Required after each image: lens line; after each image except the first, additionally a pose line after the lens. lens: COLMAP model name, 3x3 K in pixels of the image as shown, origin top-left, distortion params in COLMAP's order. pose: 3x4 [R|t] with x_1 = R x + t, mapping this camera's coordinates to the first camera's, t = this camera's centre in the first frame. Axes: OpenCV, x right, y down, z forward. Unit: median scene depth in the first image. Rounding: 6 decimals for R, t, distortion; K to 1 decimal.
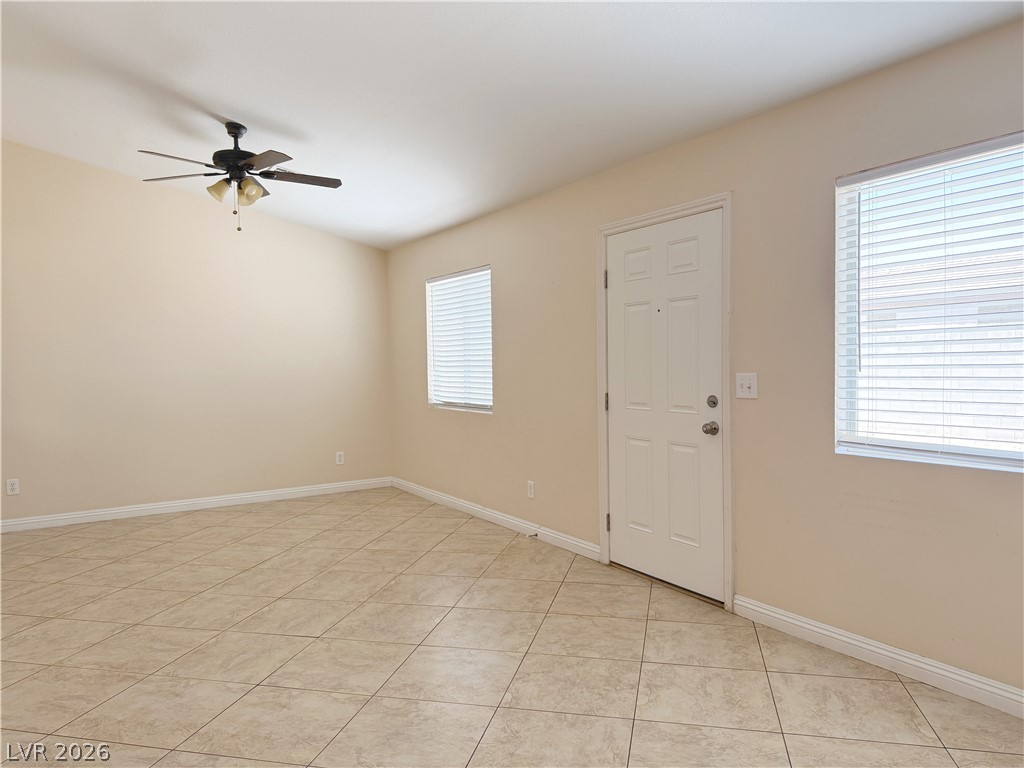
lens RADIAL K [[721.1, 0, 512.8], [0, 721.1, 387.5], [0, 0, 1]] dist [0.063036, -0.079042]
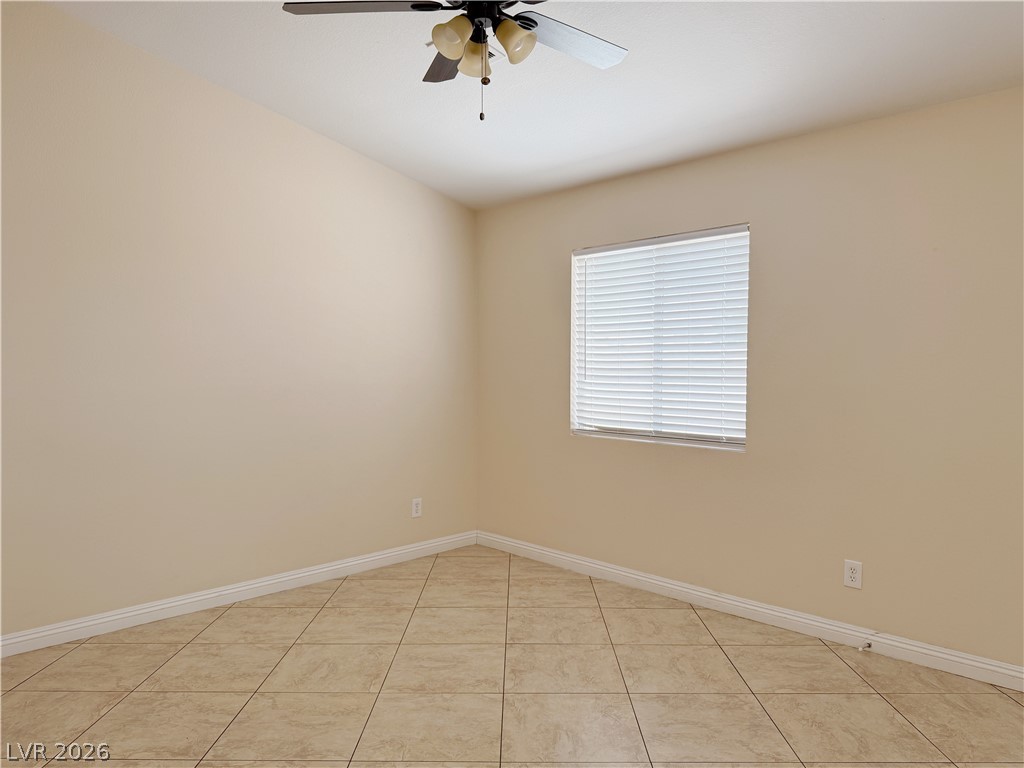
lens RADIAL K [[721.1, 0, 509.2], [0, 721.1, 384.5], [0, 0, 1]] dist [0.063036, -0.079042]
pose [[0.975470, 0.011843, 0.219812, -0.532441], [-0.009413, 0.999883, -0.012096, -0.020331], [-0.219929, 0.009730, 0.975467, 0.549019]]
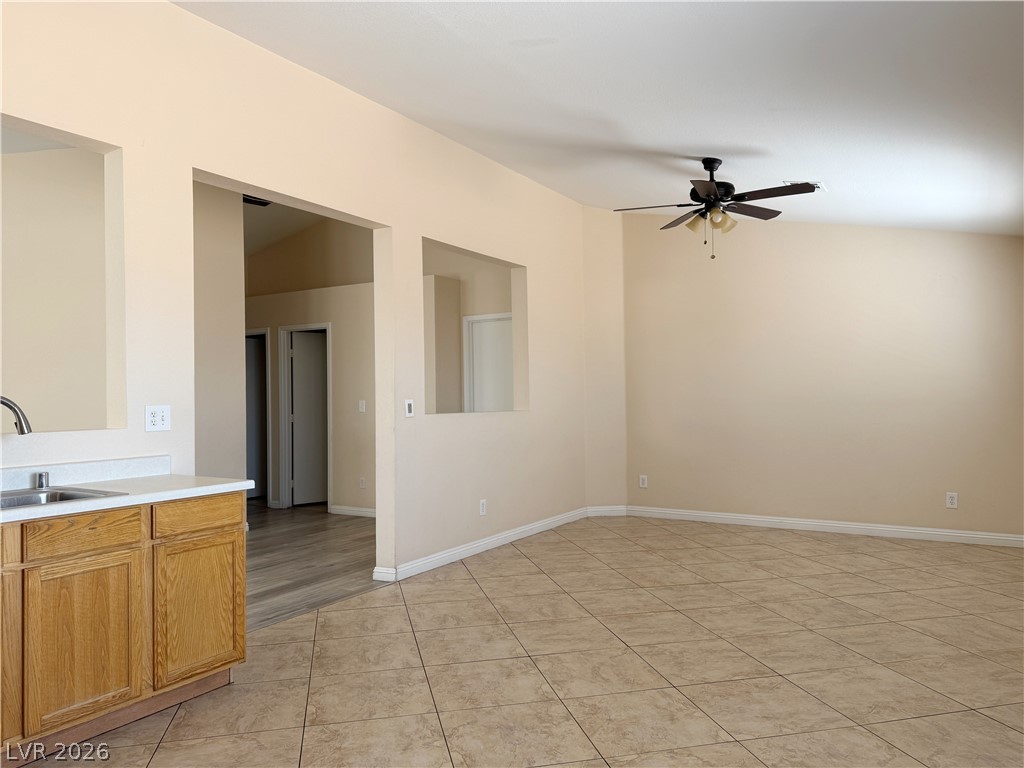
lens RADIAL K [[721.1, 0, 508.9], [0, 721.1, 384.4], [0, 0, 1]] dist [0.063036, -0.079042]
pose [[0.439192, -0.003741, -0.898385, 0.495785], [-0.030694, 0.999345, -0.019167, -0.004400], [0.897869, 0.035993, 0.438790, 0.317089]]
